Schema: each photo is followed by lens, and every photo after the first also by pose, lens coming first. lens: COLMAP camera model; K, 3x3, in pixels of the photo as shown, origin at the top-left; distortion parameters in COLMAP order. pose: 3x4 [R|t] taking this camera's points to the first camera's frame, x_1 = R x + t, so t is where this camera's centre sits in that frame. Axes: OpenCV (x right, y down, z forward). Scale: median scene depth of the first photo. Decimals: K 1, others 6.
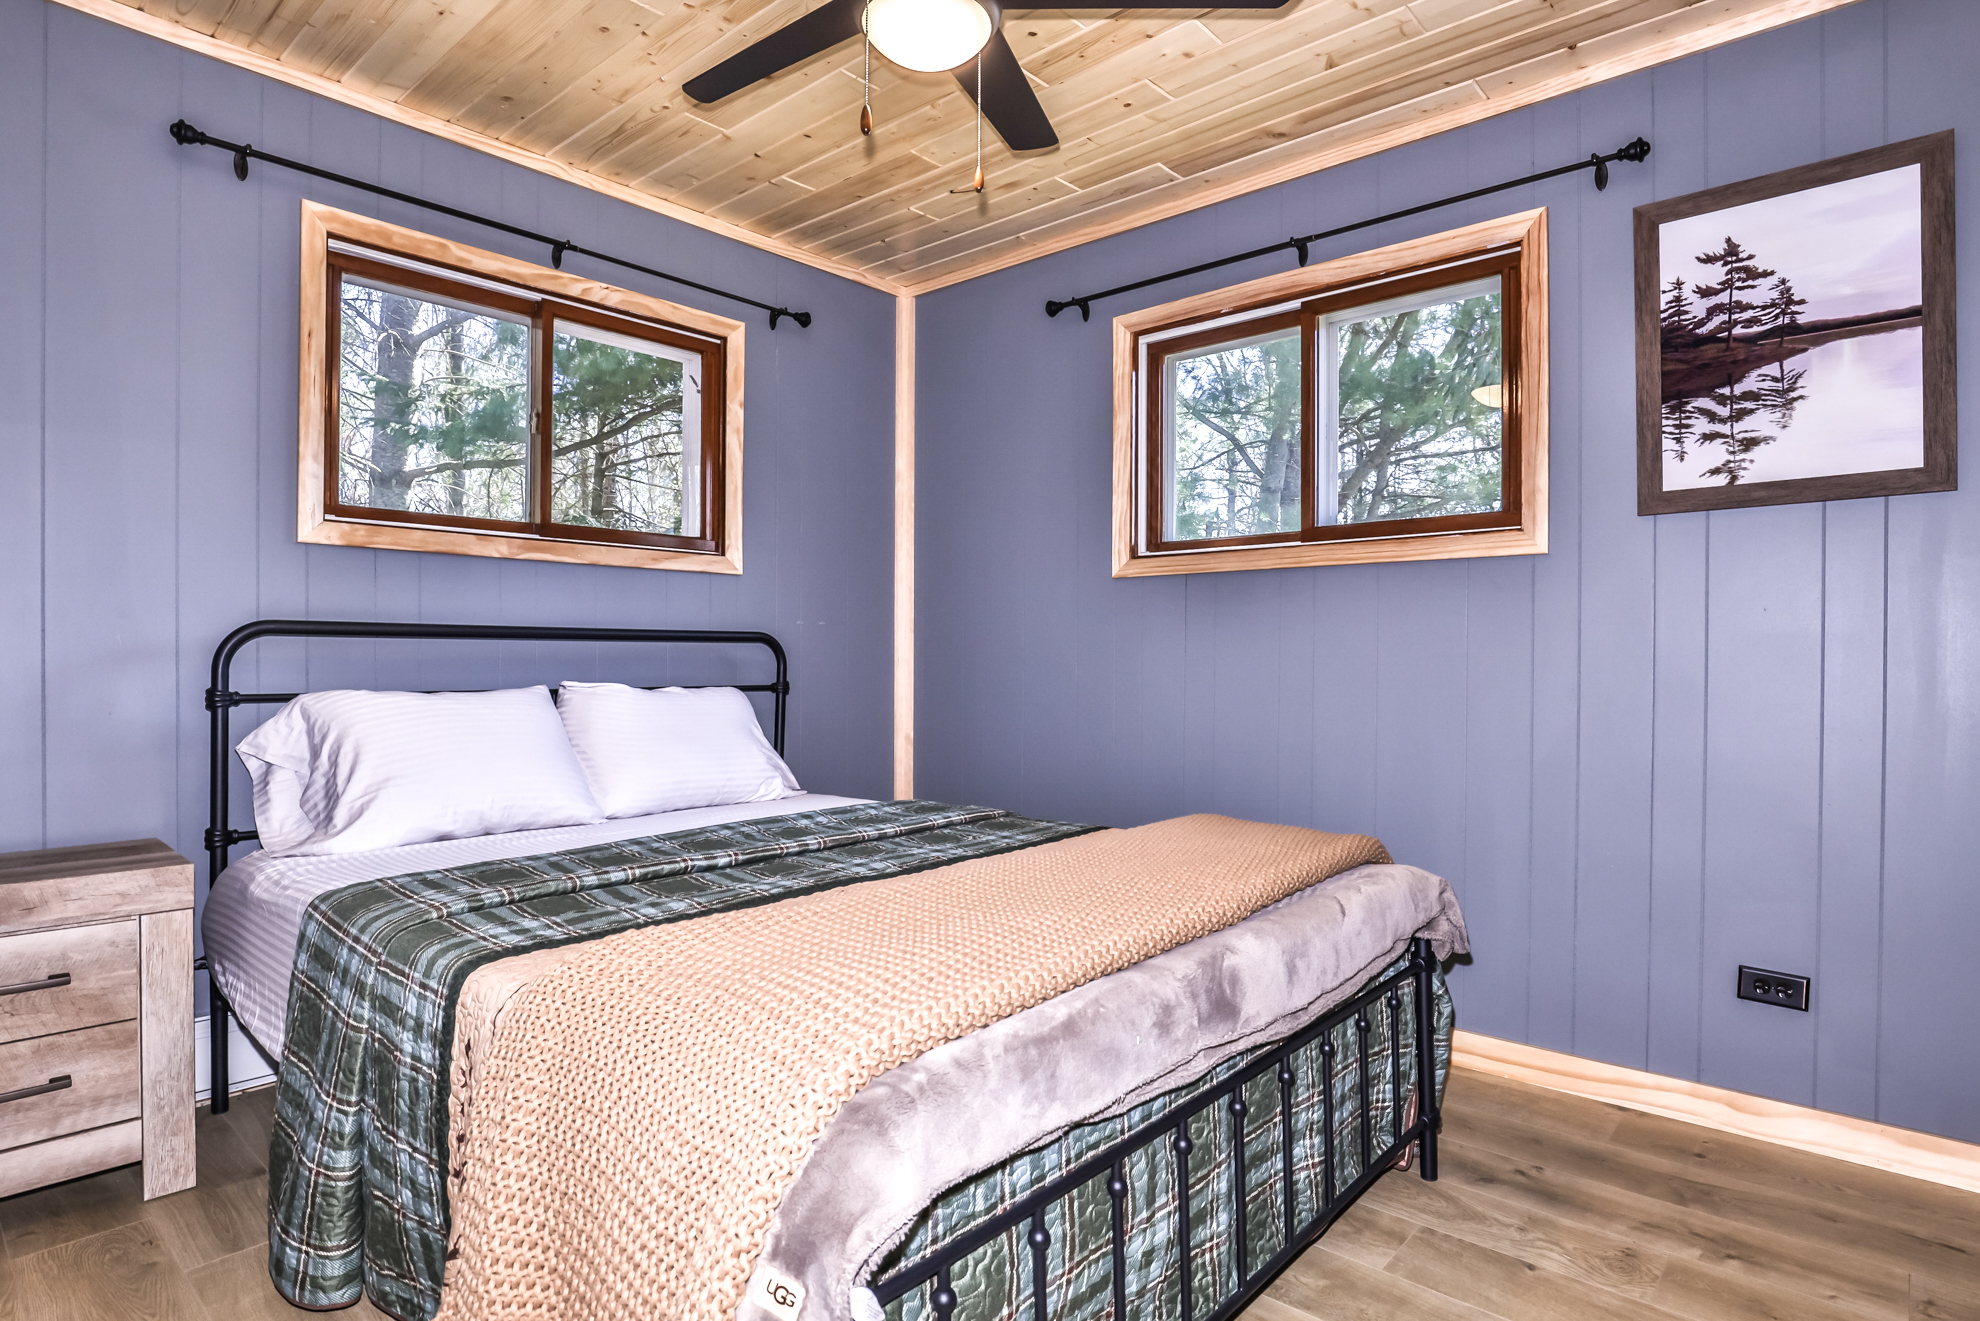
lens RADIAL K [[1053.8, 0, 983.1], [0, 1053.8, 652.1], [0, 0, 1]] dist [0.000906, 0.000504]
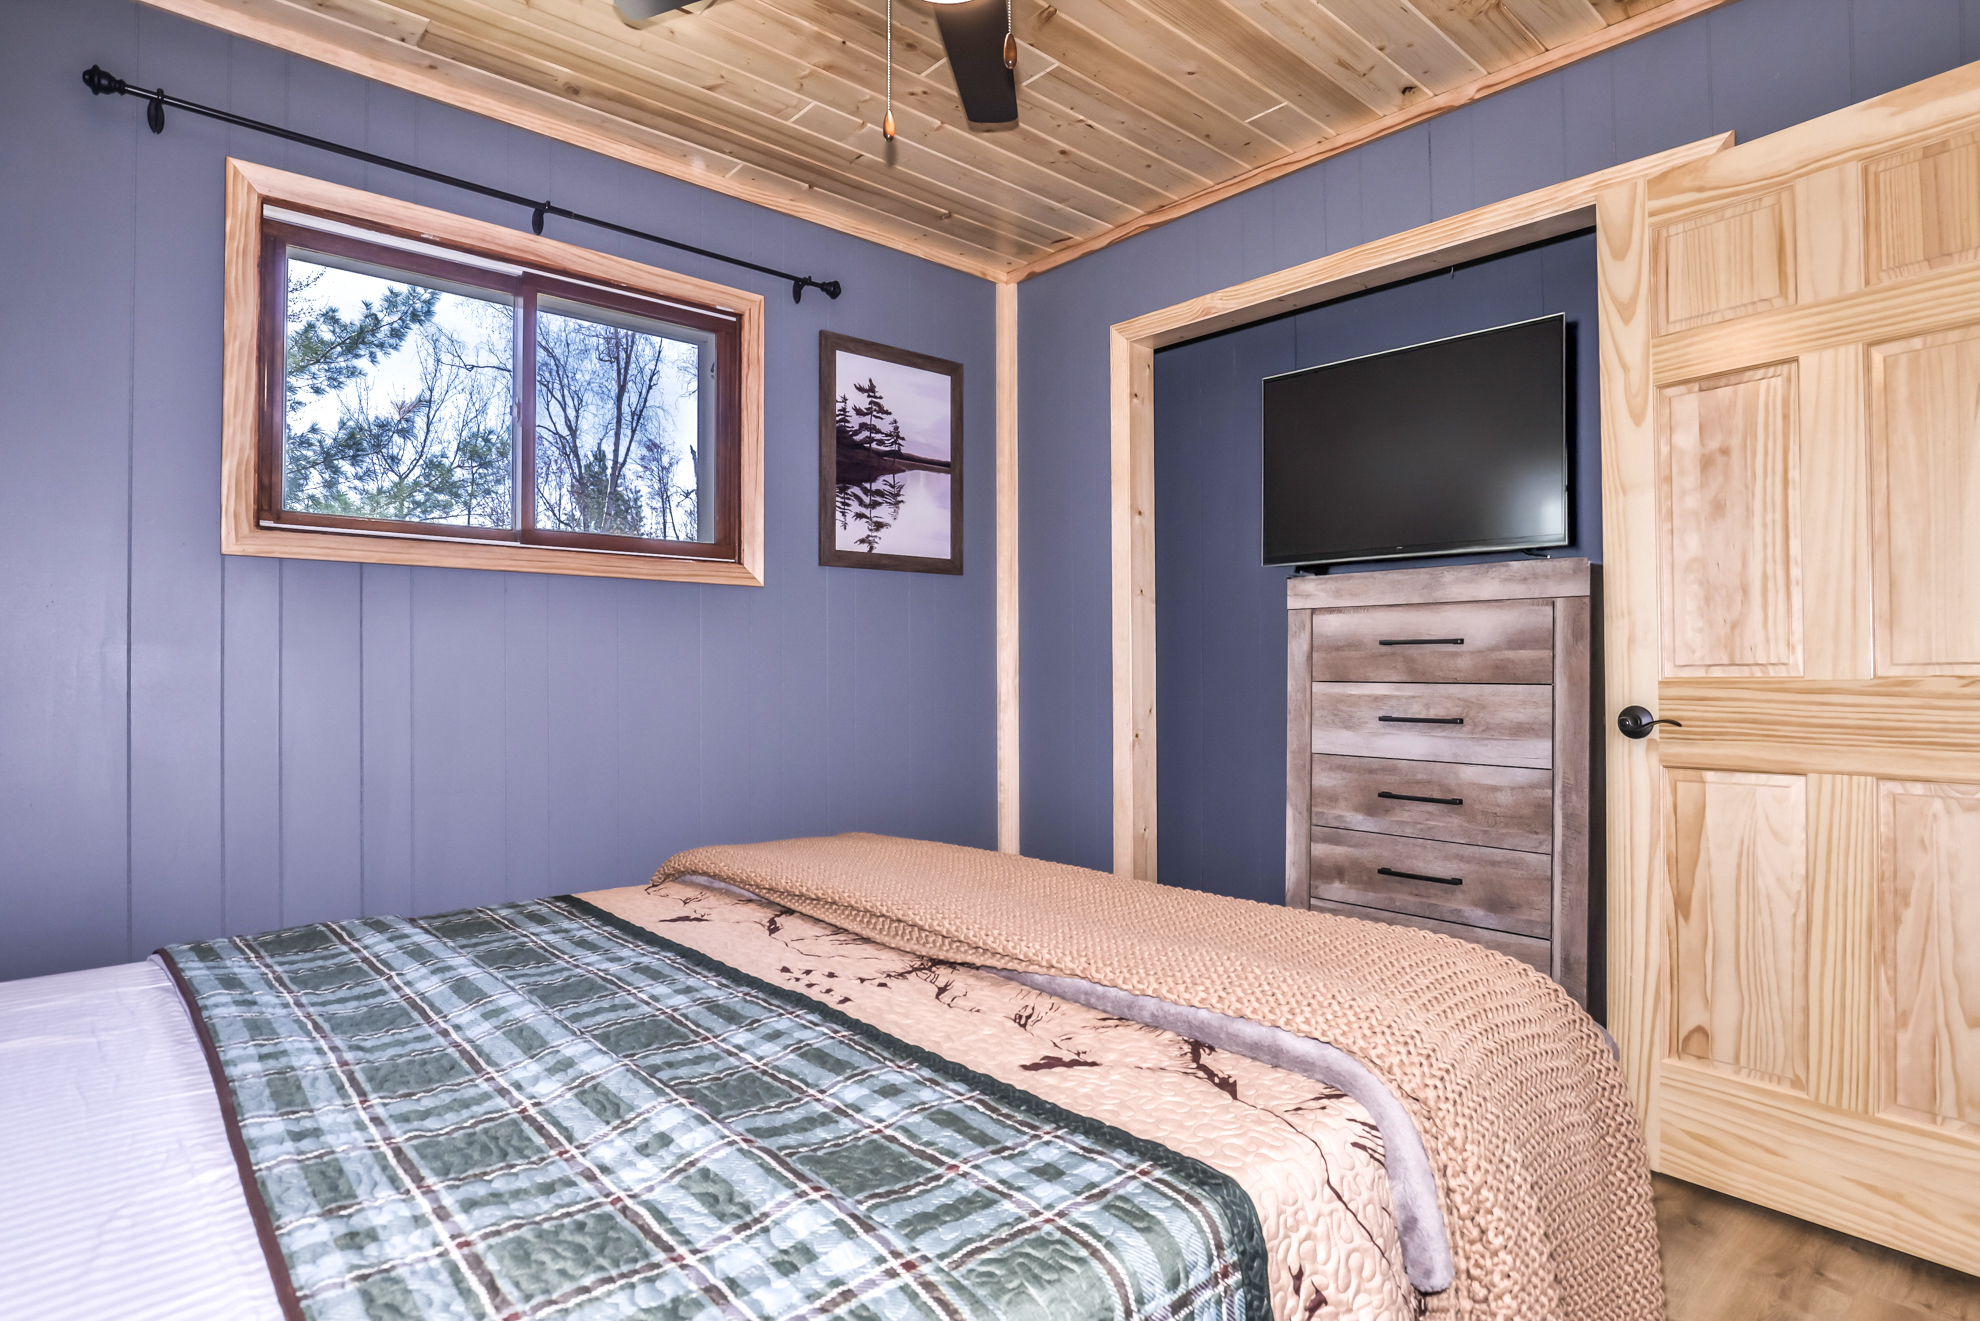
lens RADIAL K [[1053.8, 0, 990.5], [0, 1053.8, 664.4], [0, 0, 1]] dist [0.000906, 0.000504]
pose [[0.122798, 0.002704, 0.992428, -0.678515], [-0.002110, 0.999995, -0.002463, -0.004131], [-0.992429, -0.001792, 0.122803, 0.659412]]
